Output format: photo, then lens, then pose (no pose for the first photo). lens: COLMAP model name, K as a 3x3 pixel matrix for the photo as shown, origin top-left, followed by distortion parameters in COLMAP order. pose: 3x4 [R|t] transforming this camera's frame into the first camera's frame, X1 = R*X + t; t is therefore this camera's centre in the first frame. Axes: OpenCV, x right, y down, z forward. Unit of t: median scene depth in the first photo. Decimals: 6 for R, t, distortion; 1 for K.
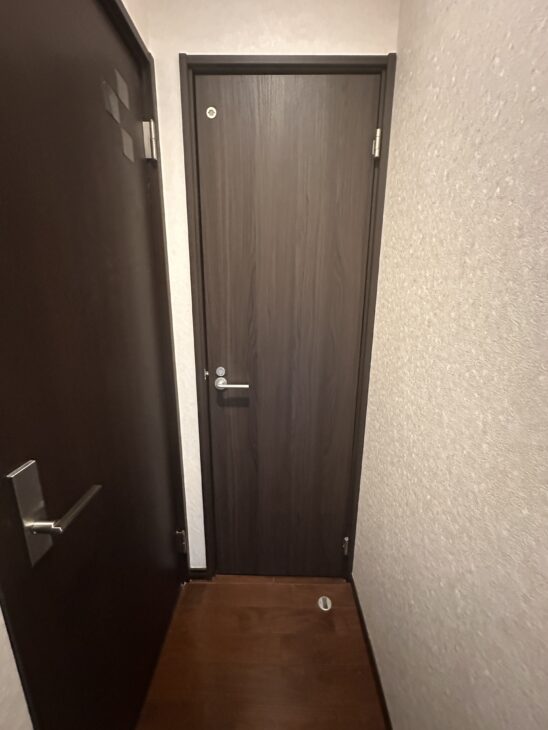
lens RADIAL K [[295.7, 0, 276.7], [0, 295.7, 363.2], [0, 0, 1]] dist [0.012559, -0.000308]
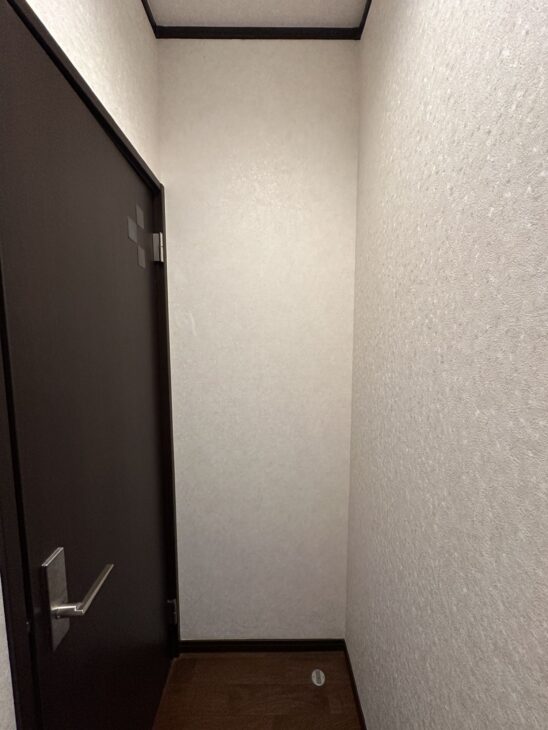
lens RADIAL K [[295.7, 0, 269.7], [0, 295.7, 365.2], [0, 0, 1]] dist [0.012559, -0.000308]
pose [[0.999954, -0.009242, 0.002408, 0.034099], [0.009474, 0.991698, -0.128243, -0.187769], [-0.001203, 0.128260, 0.991740, -0.230612]]
